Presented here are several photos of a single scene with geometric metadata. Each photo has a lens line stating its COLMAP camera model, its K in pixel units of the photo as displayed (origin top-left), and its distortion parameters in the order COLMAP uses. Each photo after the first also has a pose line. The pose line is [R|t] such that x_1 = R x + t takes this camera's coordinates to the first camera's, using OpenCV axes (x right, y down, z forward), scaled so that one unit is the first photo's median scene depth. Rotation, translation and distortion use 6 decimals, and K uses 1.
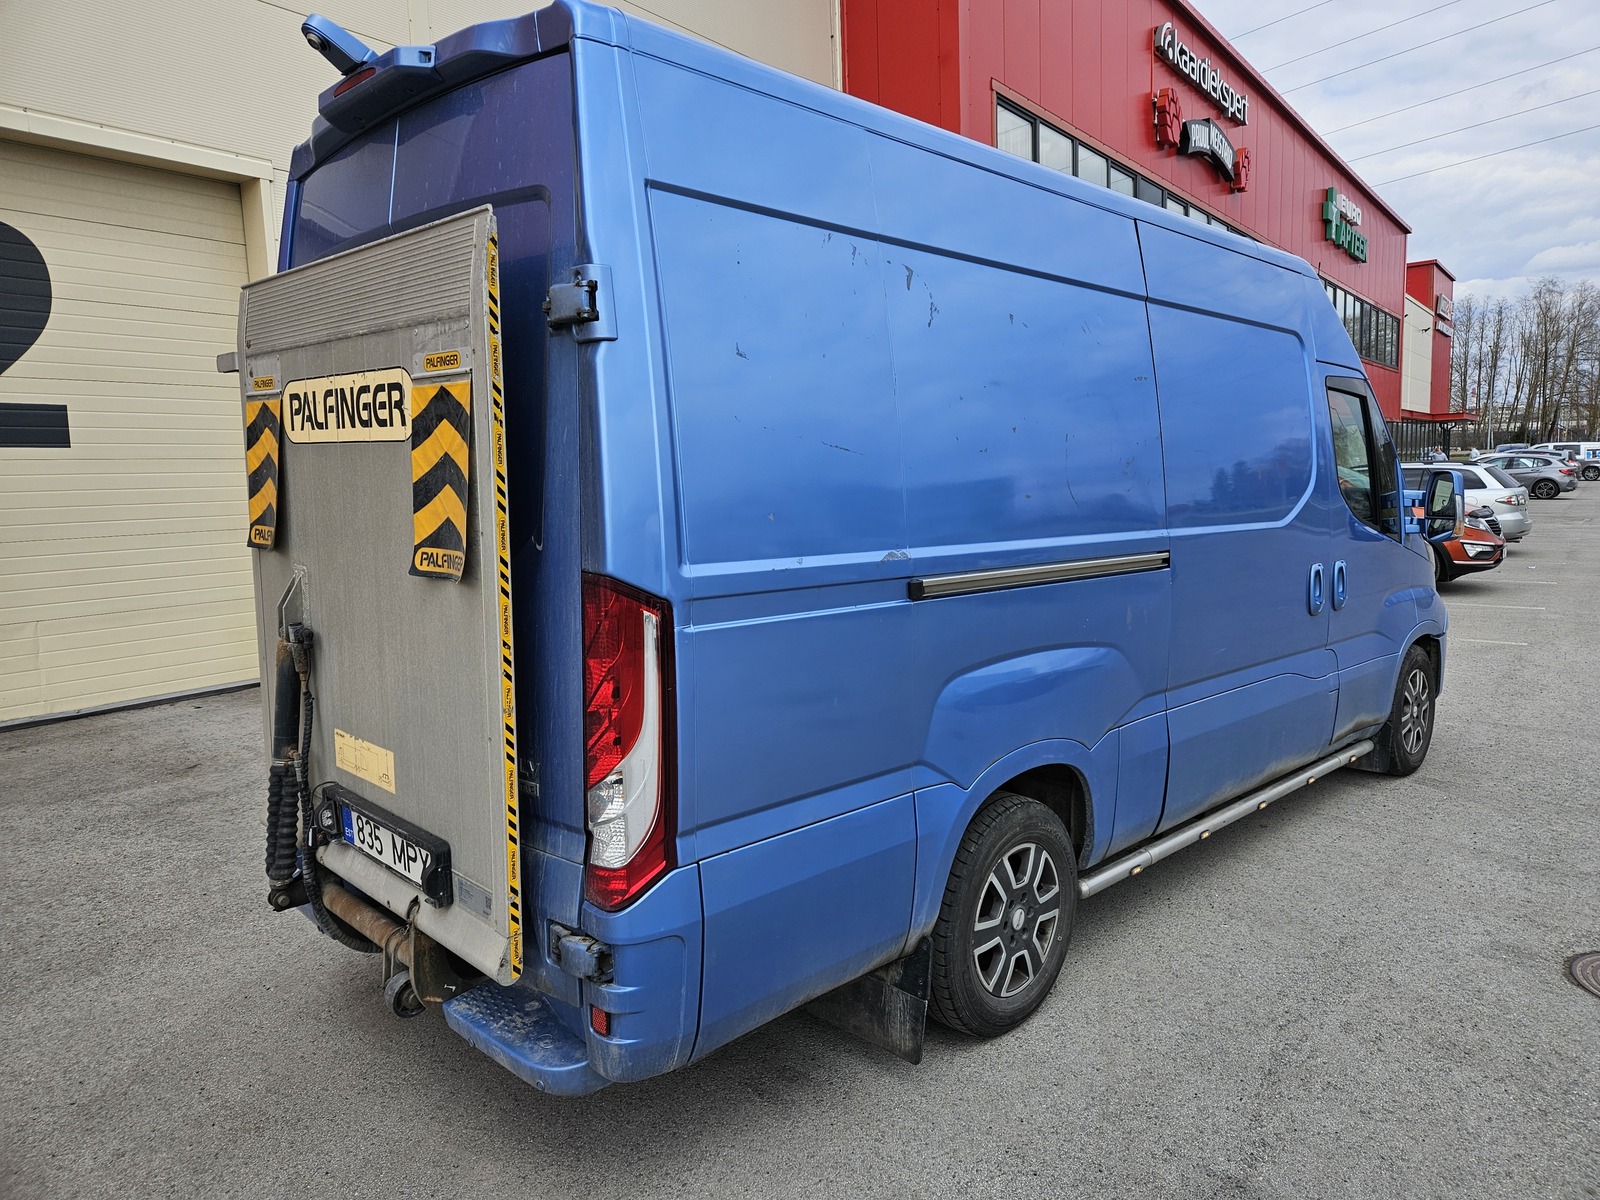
lens RADIAL K [[1078.8, 0, 802.7], [0, 1078.8, 604.2], [0, 0, 1]] dist [0.042510, -0.012246]
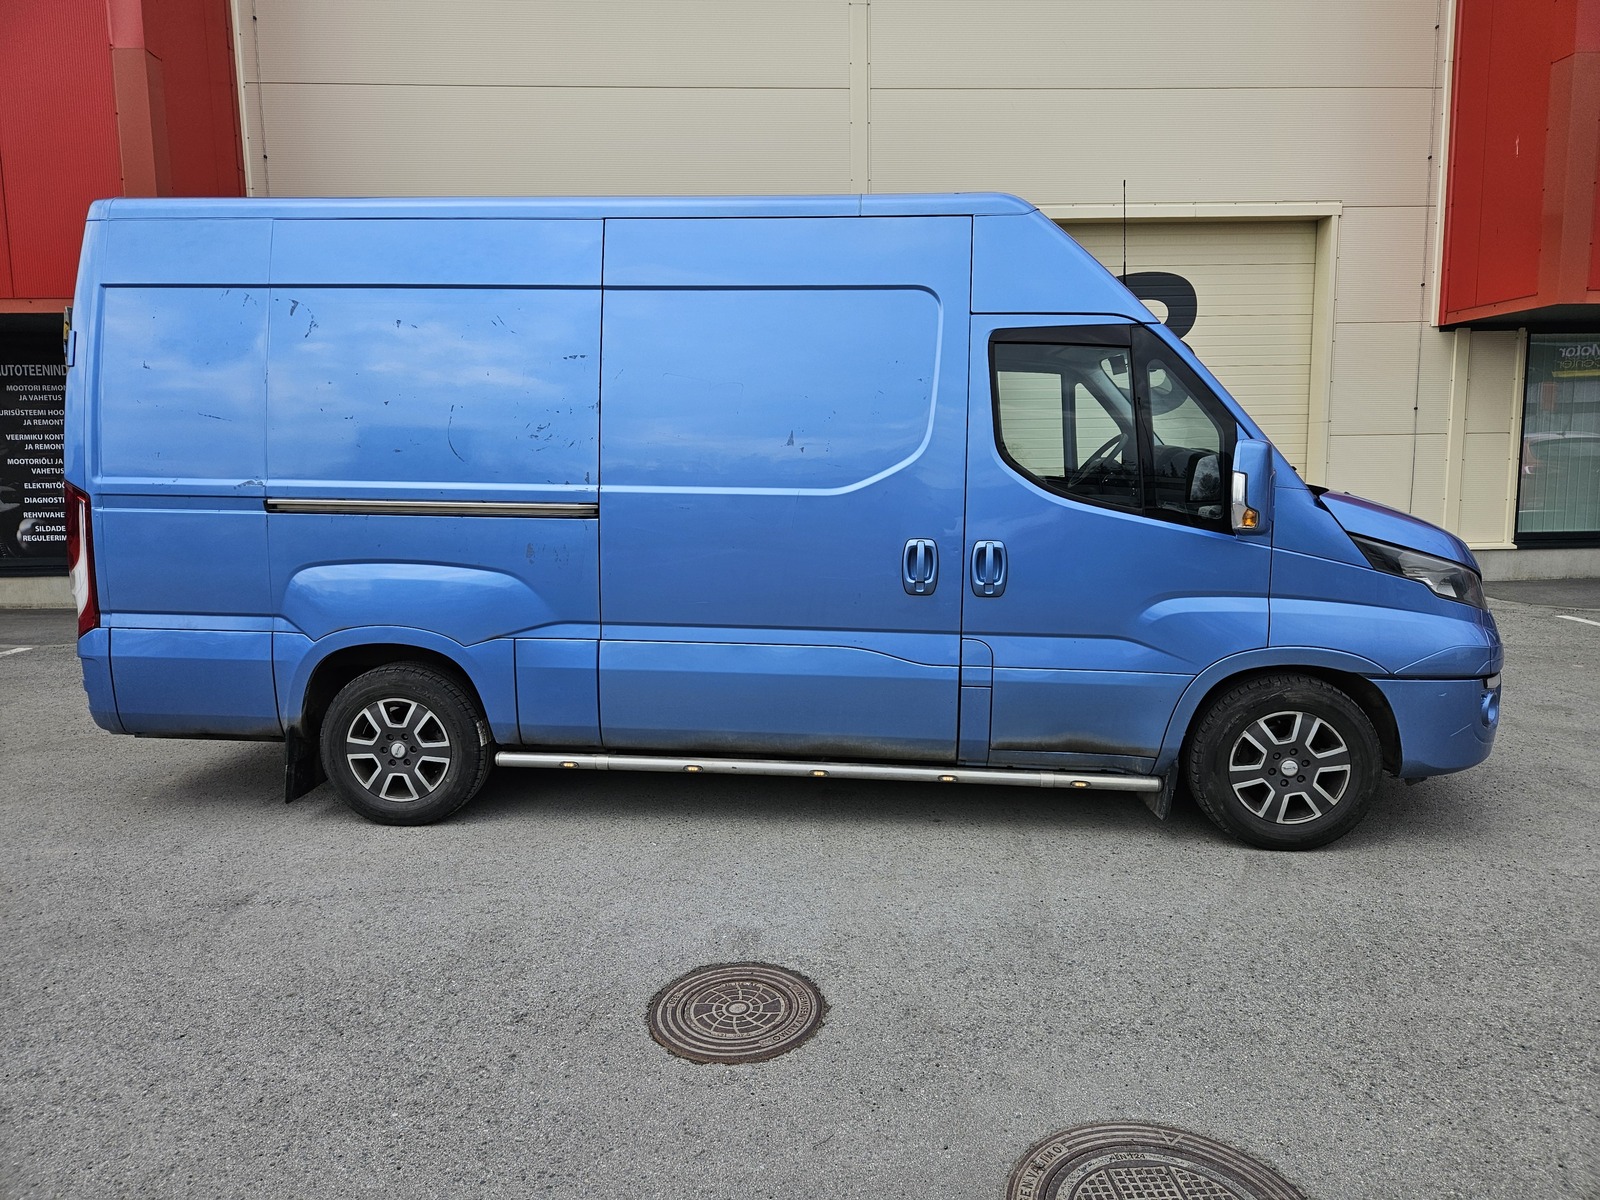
lens RADIAL K [[1078.8, 0, 805.5], [0, 1078.8, 591.5], [0, 0, 1]] dist [0.042510, -0.012246]
pose [[0.636622, 0.125626, -0.760875, 1.605440], [-0.097956, 0.991823, 0.081797, -0.084408], [0.764929, 0.022458, 0.643722, 0.492471]]
